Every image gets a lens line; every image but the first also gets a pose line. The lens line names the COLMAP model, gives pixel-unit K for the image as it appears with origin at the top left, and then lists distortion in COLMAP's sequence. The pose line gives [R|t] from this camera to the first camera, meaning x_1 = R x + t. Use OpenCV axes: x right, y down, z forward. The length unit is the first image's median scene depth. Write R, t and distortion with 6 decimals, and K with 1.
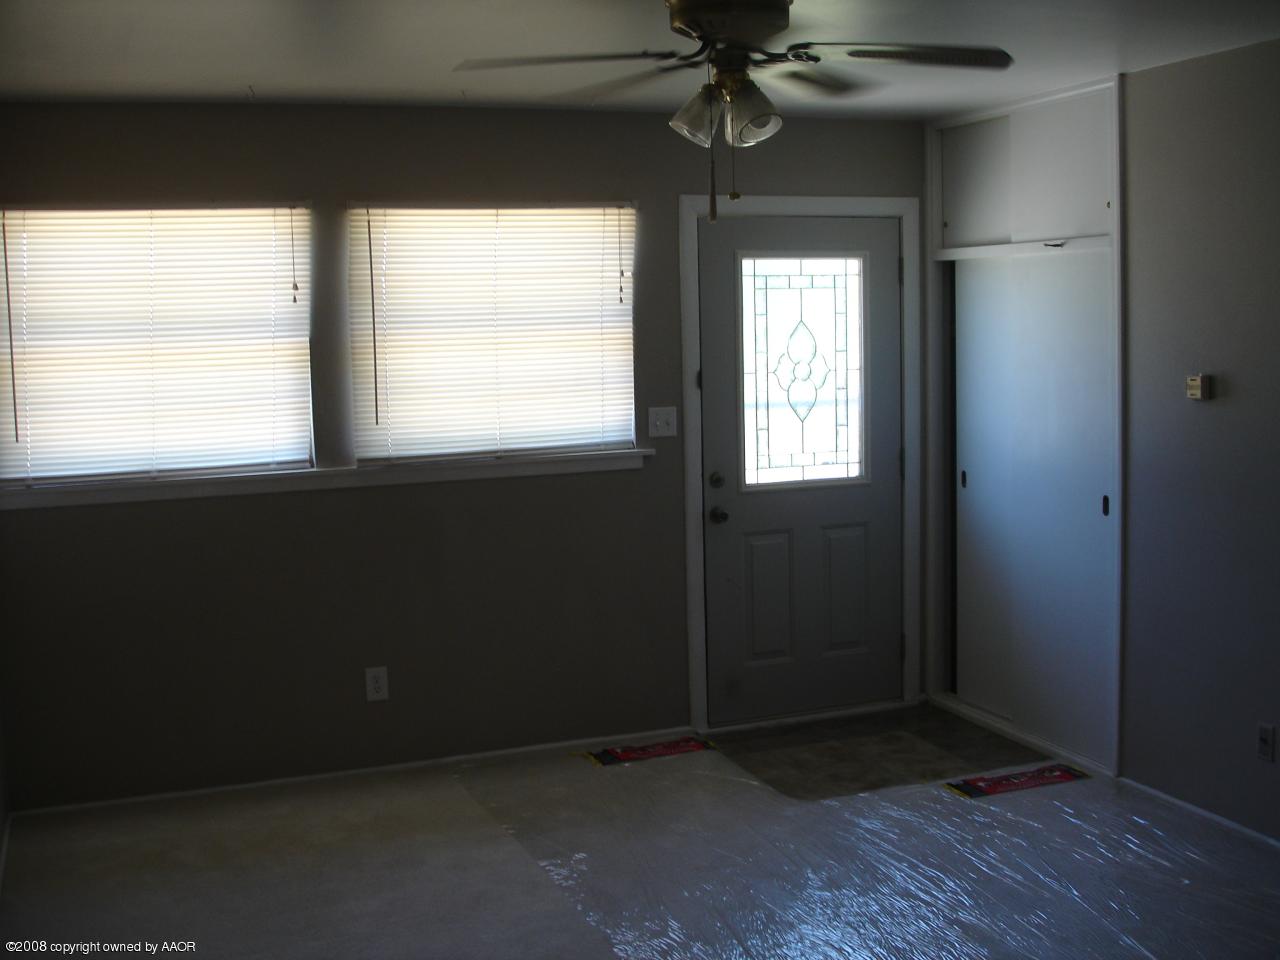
lens RADIAL K [[1451.2, 0, 640.0], [0, 1451.2, 480.0], [0, 0, 1]] dist [-0.073899, -0.110781]
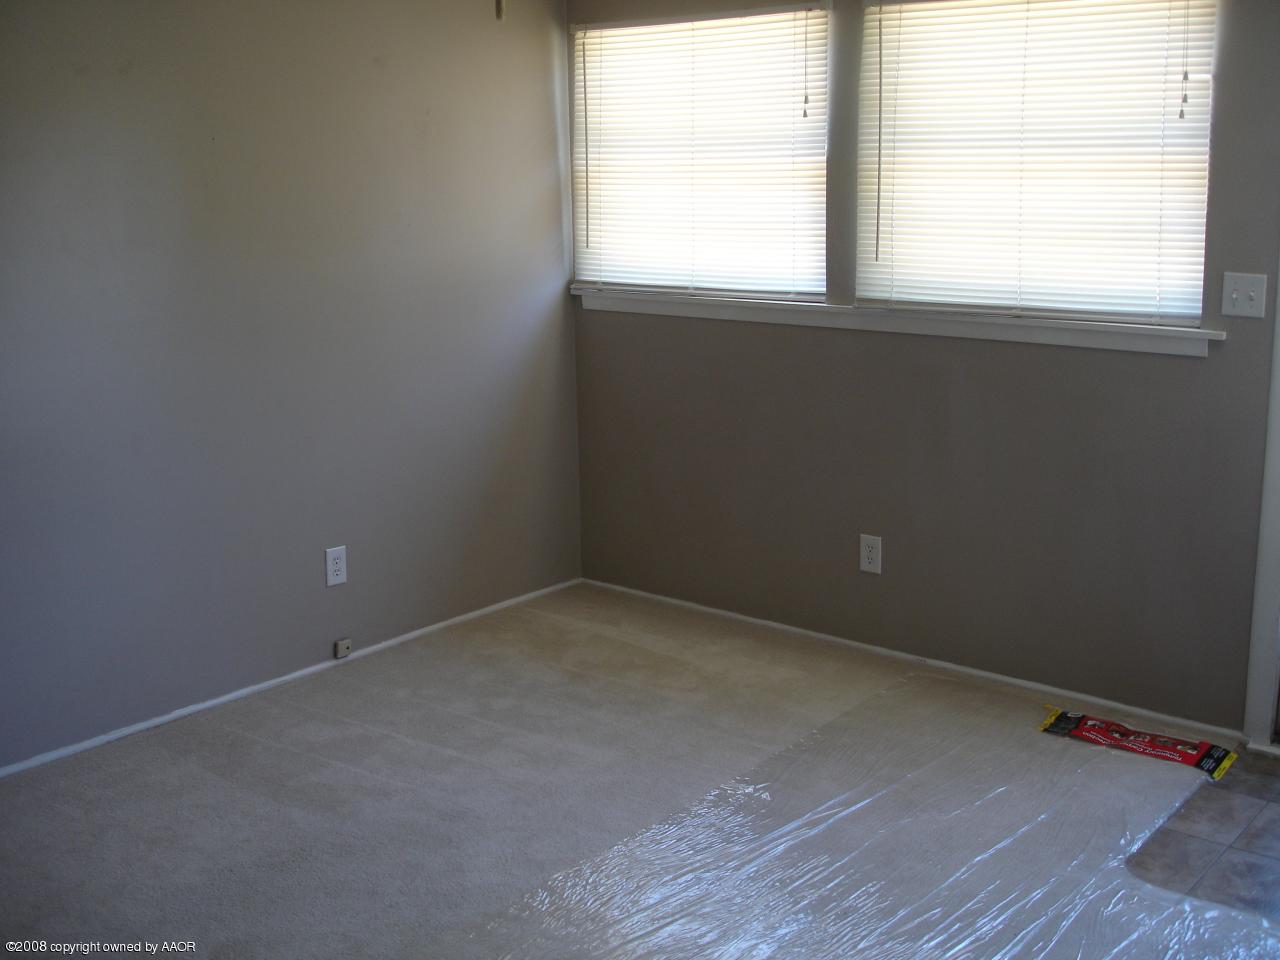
lens RADIAL K [[1451.2, 0, 640.0], [0, 1451.2, 480.0], [0, 0, 1]] dist [-0.073899, -0.110781]
pose [[0.464836, 0.208898, -0.860401, 0.509509], [-0.092307, 0.977907, 0.187558, -0.057445], [0.880572, -0.007762, 0.473849, 0.453646]]
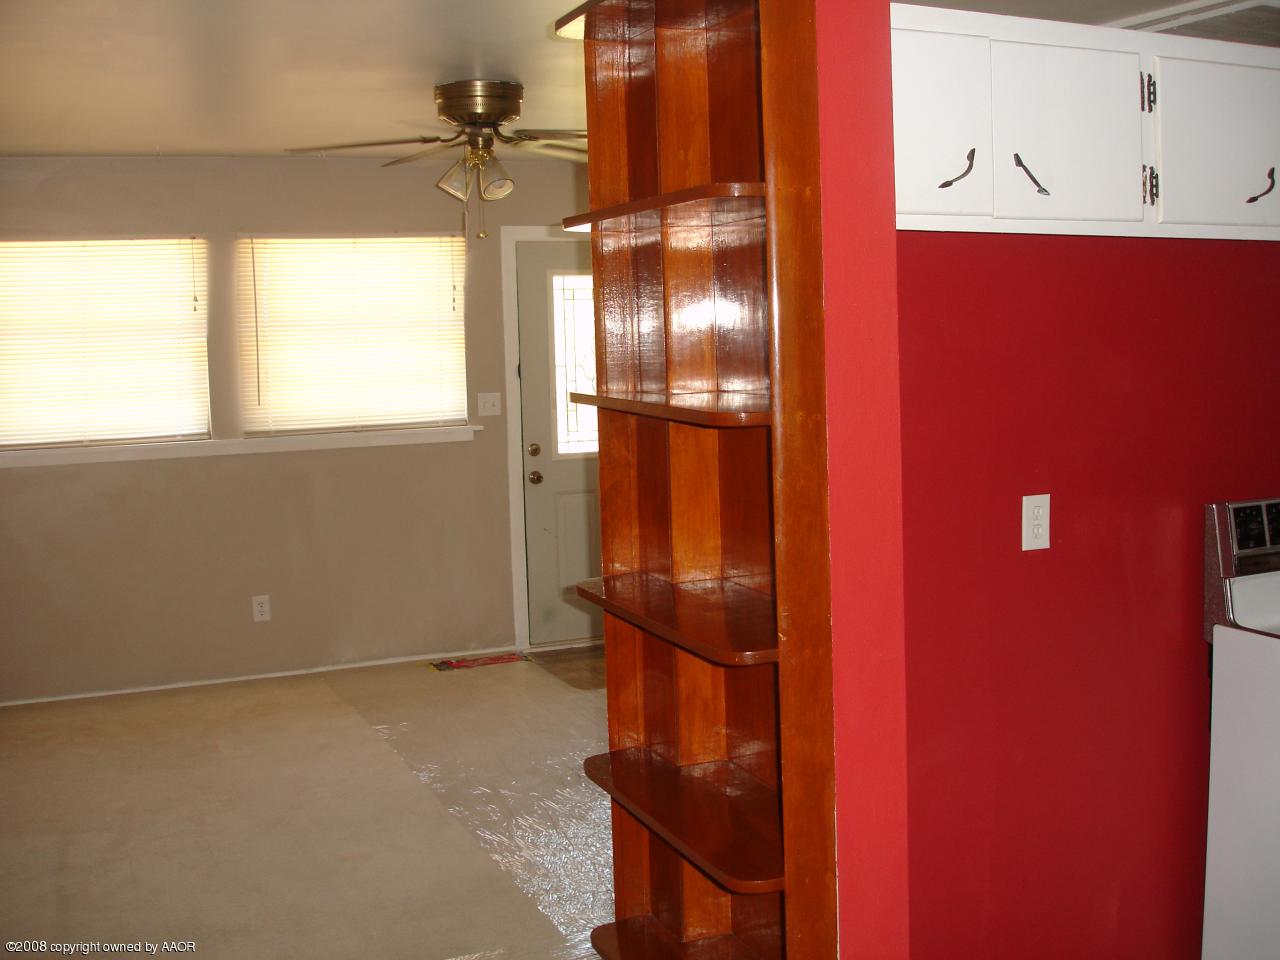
lens RADIAL K [[1451.2, 0, 640.0], [0, 1451.2, 480.0], [0, 0, 1]] dist [-0.073899, -0.110781]
pose [[0.999427, -0.005076, 0.033455, 0.110892], [0.005342, 0.999955, -0.007851, 0.039115], [-0.033413, 0.008026, 0.999409, -0.289572]]
